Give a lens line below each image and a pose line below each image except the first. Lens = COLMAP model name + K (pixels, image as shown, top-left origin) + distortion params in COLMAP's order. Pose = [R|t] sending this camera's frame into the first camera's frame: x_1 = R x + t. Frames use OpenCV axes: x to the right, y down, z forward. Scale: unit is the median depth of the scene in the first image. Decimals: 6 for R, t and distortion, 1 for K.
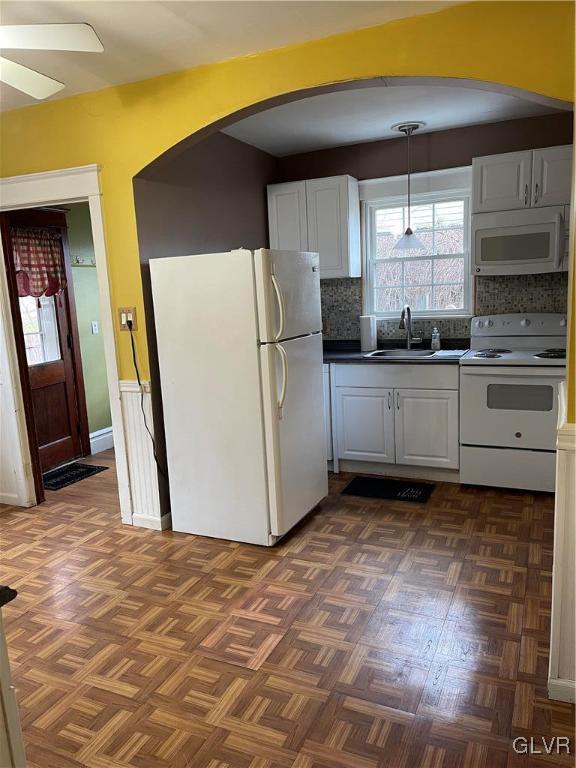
lens RADIAL K [[573.4, 0, 283.4], [0, 573.4, 391.4], [0, 0, 1]] dist [0.077823, -0.114385]
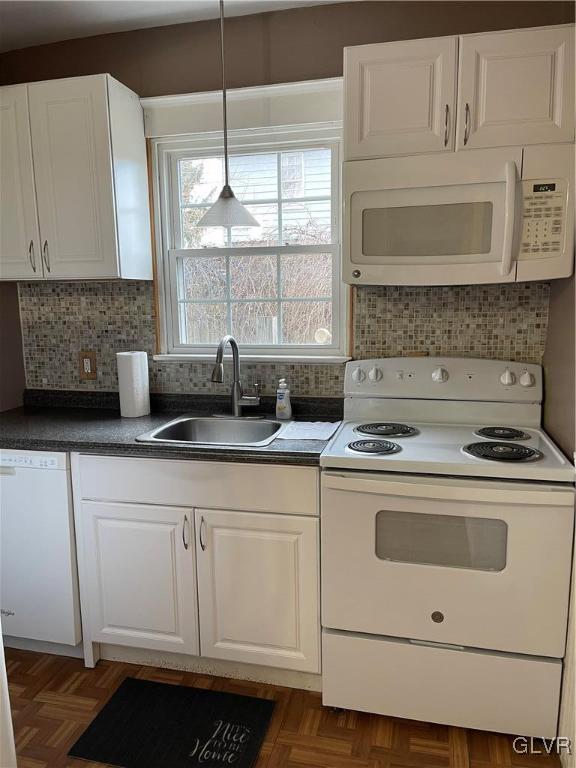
lens RADIAL K [[573.4, 0, 283.4], [0, 573.4, 391.4], [0, 0, 1]] dist [0.077823, -0.114385]
pose [[0.981438, 0.002767, 0.191758, 0.166973], [0.001313, 0.999775, -0.021150, -0.090140], [-0.191773, 0.021009, 0.981214, 0.488499]]
